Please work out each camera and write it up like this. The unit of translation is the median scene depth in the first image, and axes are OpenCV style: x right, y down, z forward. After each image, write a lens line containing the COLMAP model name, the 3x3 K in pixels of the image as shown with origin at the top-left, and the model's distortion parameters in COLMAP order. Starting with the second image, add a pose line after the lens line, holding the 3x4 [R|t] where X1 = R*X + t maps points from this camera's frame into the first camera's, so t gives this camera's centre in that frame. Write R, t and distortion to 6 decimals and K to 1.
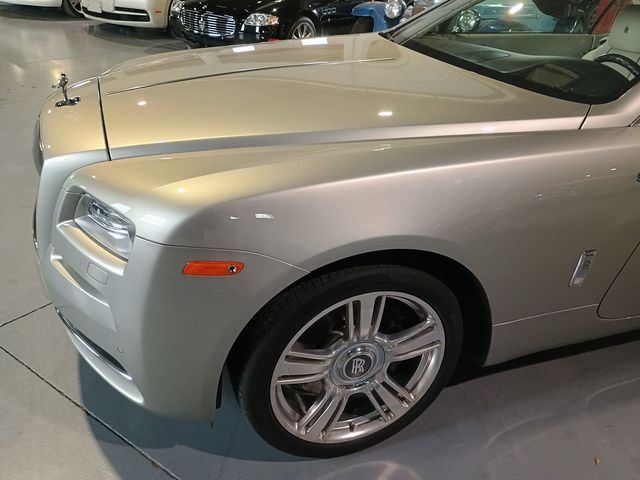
lens RADIAL K [[554.0, 0, 319.7], [0, 554.0, 242.3], [0, 0, 1]] dist [0.049099, -0.057961]
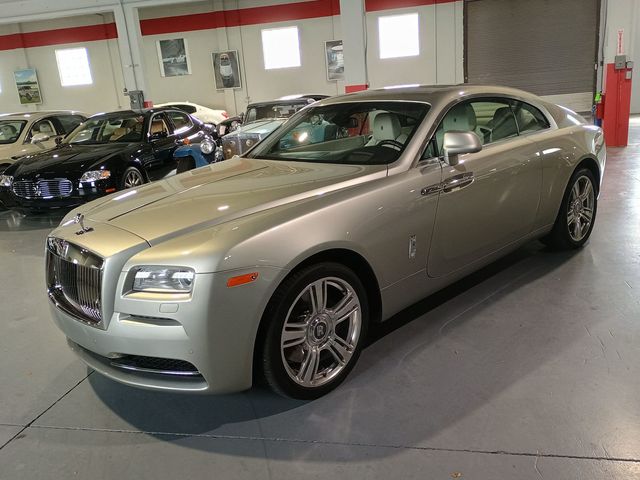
lens RADIAL K [[554.0, 0, 319.7], [0, 554.0, 241.7], [0, 0, 1]] dist [0.049099, -0.057961]
pose [[0.906127, -0.239517, 0.348664, -0.436927], [0.311130, 0.935807, -0.165723, 0.238195], [-0.286589, 0.258645, 0.922480, -0.599344]]
